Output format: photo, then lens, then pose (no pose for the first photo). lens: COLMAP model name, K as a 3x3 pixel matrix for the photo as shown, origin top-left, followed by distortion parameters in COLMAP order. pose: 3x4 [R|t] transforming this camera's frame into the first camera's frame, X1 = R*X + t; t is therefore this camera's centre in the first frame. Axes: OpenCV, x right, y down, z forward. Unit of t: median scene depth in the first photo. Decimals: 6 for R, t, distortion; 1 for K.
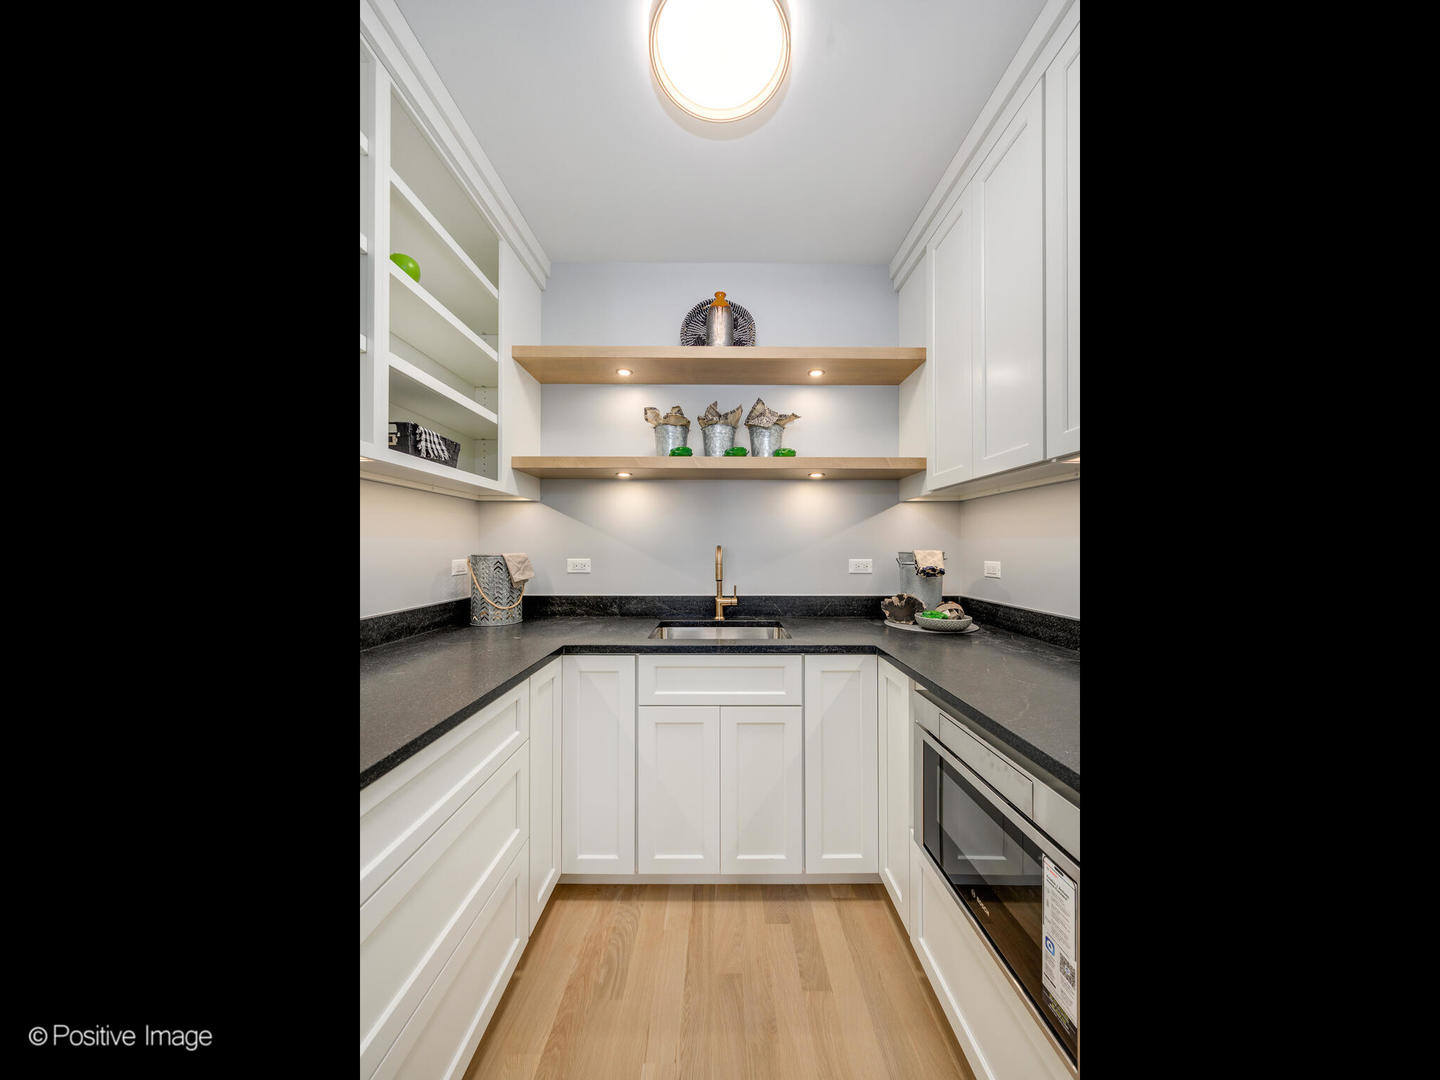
lens RADIAL K [[710.2, 0, 721.2], [0, 710.2, 551.9], [0, 0, 1]] dist [0.002389, 0.000196]
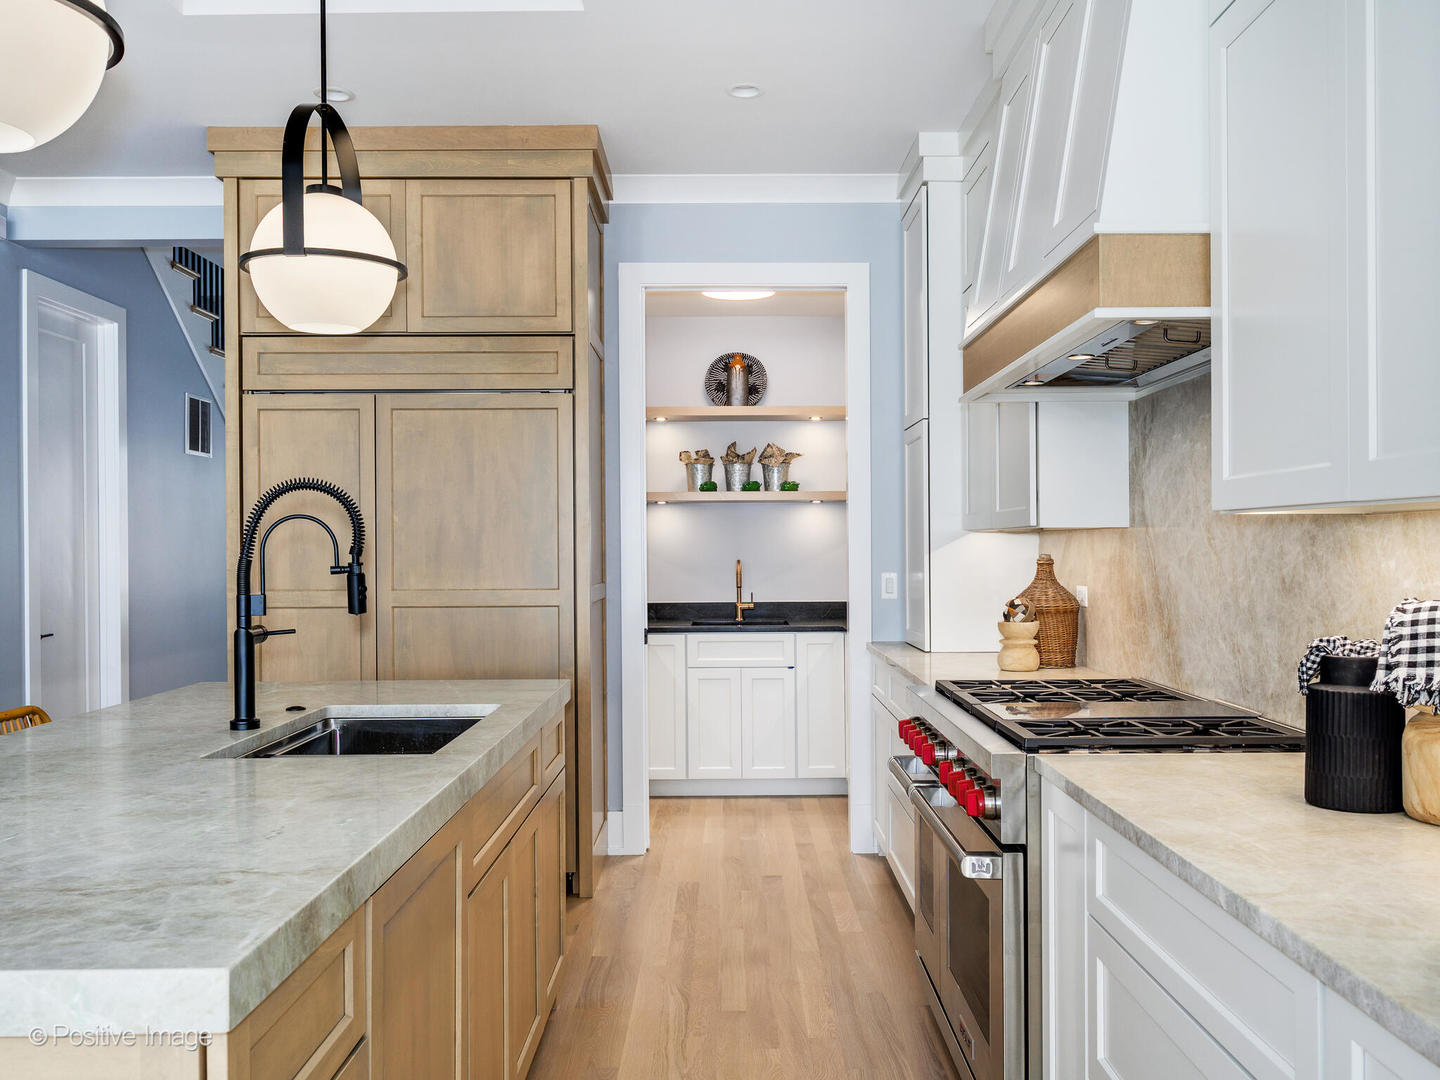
lens RADIAL K [[1302.2, 0, 720.0], [0, 1302.2, 540.0], [0, 0, 1]] dist [0.005563, 0.001619]
pose [[0.999889, -0.009099, -0.011769, -0.008311], [0.008993, 0.999919, -0.008979, -0.022601], [0.011850, 0.008872, 0.999890, -1.294440]]
